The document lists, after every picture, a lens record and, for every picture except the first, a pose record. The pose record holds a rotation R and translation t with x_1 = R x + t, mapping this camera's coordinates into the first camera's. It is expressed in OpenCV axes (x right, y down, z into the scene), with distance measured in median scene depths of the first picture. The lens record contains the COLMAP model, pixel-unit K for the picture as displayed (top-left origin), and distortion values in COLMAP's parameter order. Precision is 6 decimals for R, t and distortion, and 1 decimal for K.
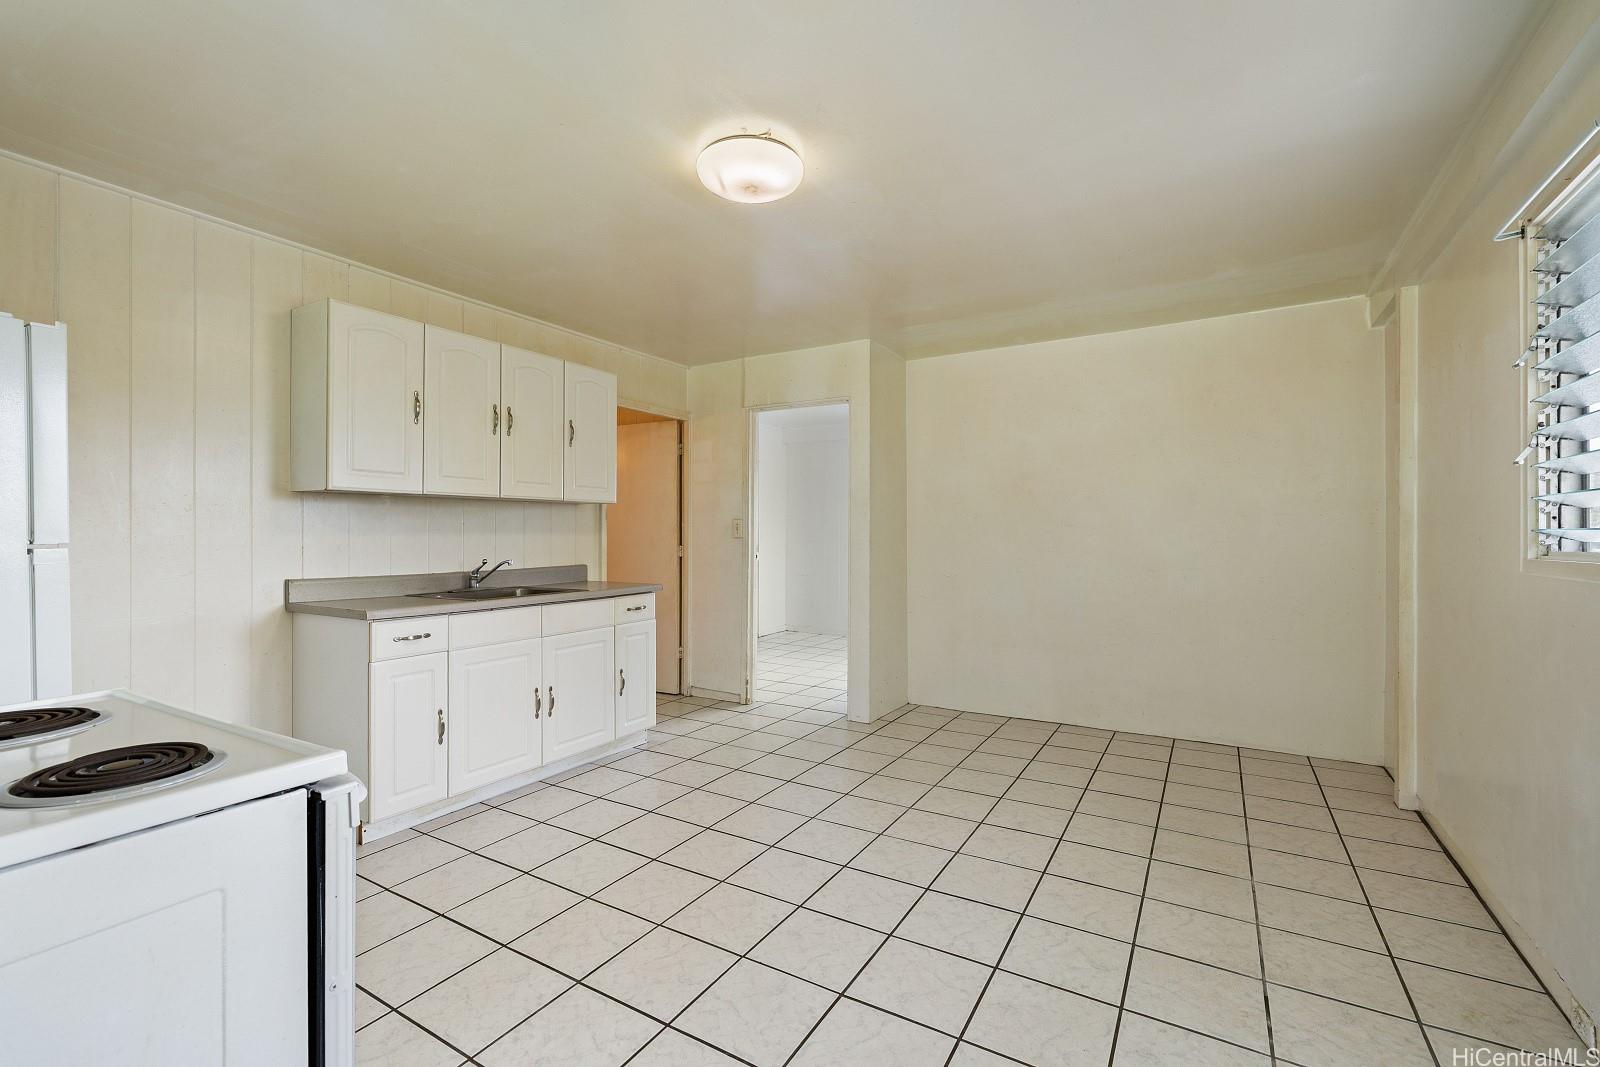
lens RADIAL K [[695.2, 0, 800.0], [0, 695.2, 533.5], [0, 0, 1]] dist [-0.002276, -0.000318]
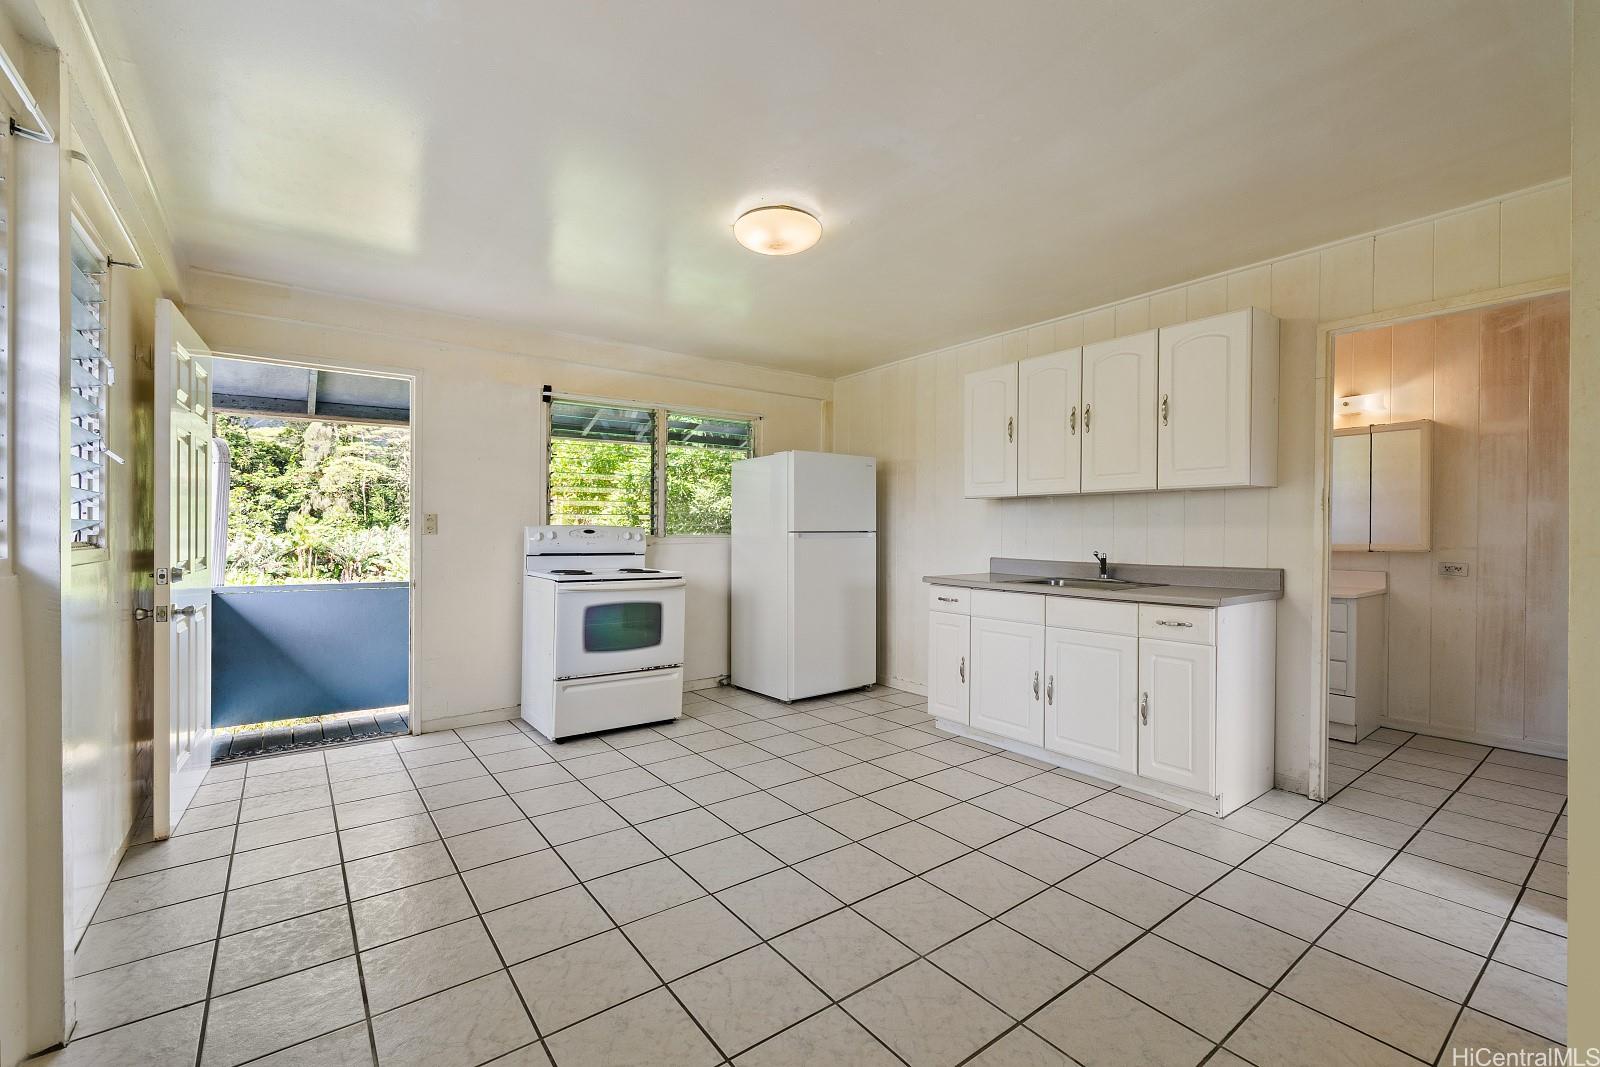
lens RADIAL K [[670.7, 0, 800.0], [0, 670.7, 533.5], [0, 0, 1]] dist [0.001707, 0.000199]
pose [[-0.372582, 0.010686, -0.927938, 0.673669], [0.004099, 0.999943, 0.009870, -0.002187], [0.927990, -0.000126, -0.372604, 0.983209]]
